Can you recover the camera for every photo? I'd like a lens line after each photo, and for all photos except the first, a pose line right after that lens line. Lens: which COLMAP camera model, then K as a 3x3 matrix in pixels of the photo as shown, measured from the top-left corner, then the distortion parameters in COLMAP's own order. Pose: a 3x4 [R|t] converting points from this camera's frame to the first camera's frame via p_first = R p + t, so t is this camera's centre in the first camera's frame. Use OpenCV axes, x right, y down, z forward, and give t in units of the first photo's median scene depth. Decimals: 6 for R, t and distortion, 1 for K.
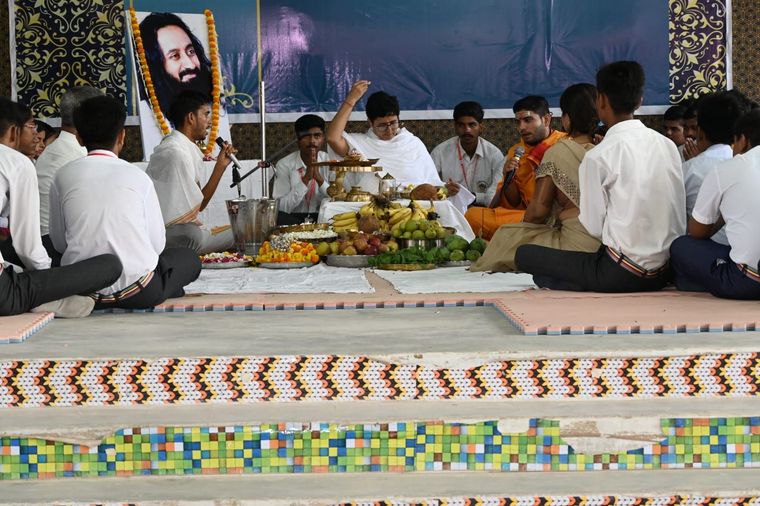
lens RADIAL K [[1917.3, 0, 383.6], [0, 1917.3, 251.8], [0, 0, 1]] dist [0.024451, 0.000000]
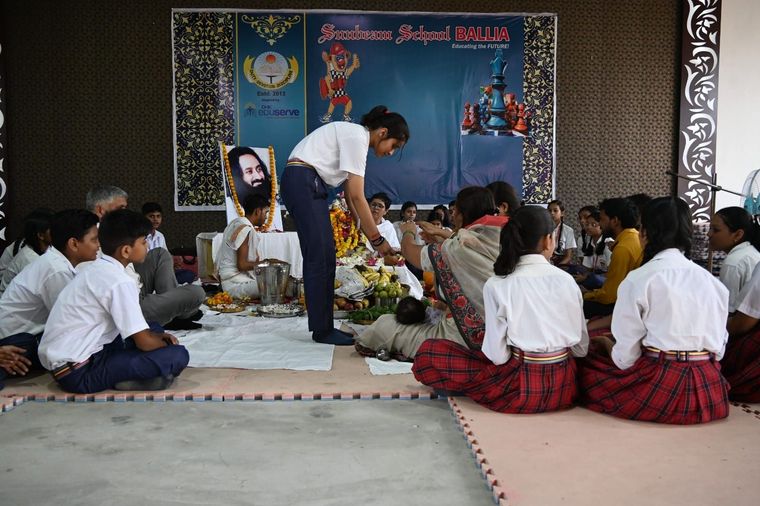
lens RADIAL K [[649.1, 0, 382.0], [0, 649.1, 253.4], [0, 0, 1]] dist [-0.017604, 0.004695]
pose [[0.999871, 0.015913, -0.002069, 0.012193], [-0.015906, 0.999867, 0.003598, -0.028304], [0.002126, -0.003565, 0.999991, 0.364120]]
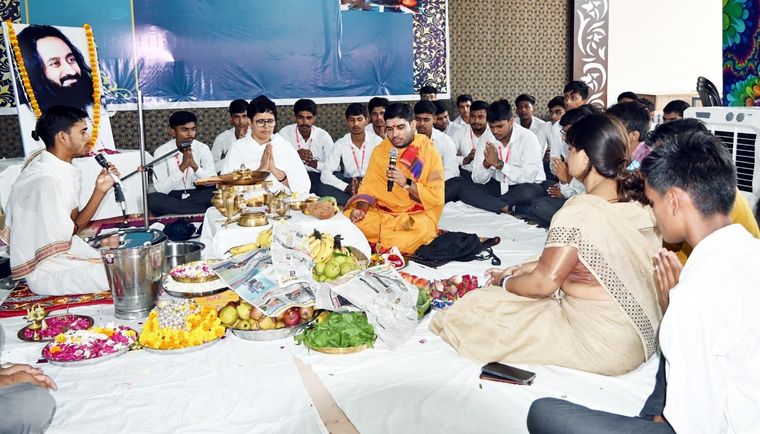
lens RADIAL K [[650.9, 0, 405.2], [0, 650.9, 146.0], [0, 0, 1]] dist [-0.002094, 0.005072]
pose [[0.947788, -0.032563, 0.317233, -0.031726], [0.021146, 0.999001, 0.039369, -0.056390], [-0.318198, -0.030605, 0.947530, 0.499078]]
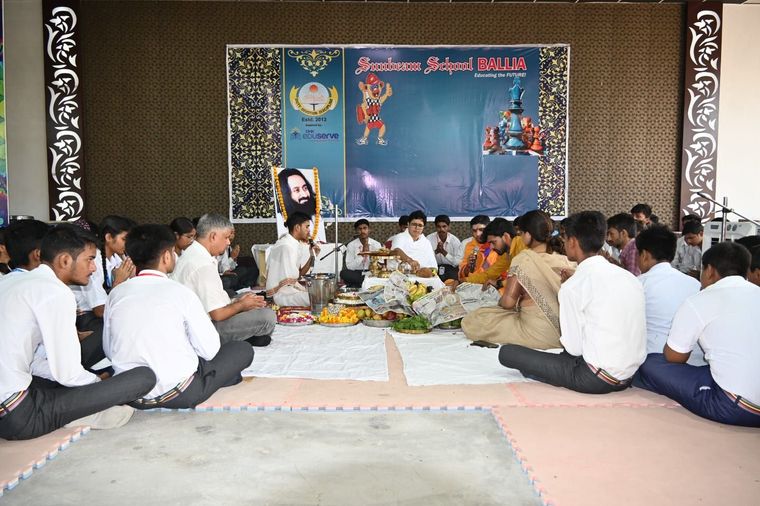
lens RADIAL K [[574.2, 0, 380.6], [0, 574.2, 251.8], [0, 0, 1]] dist [0.010588, -0.012025]
pose [[0.998997, 0.015896, -0.041855, 0.002657], [-0.015747, 0.999868, 0.003891, -0.037657], [0.041911, -0.003228, 0.999116, 0.364902]]
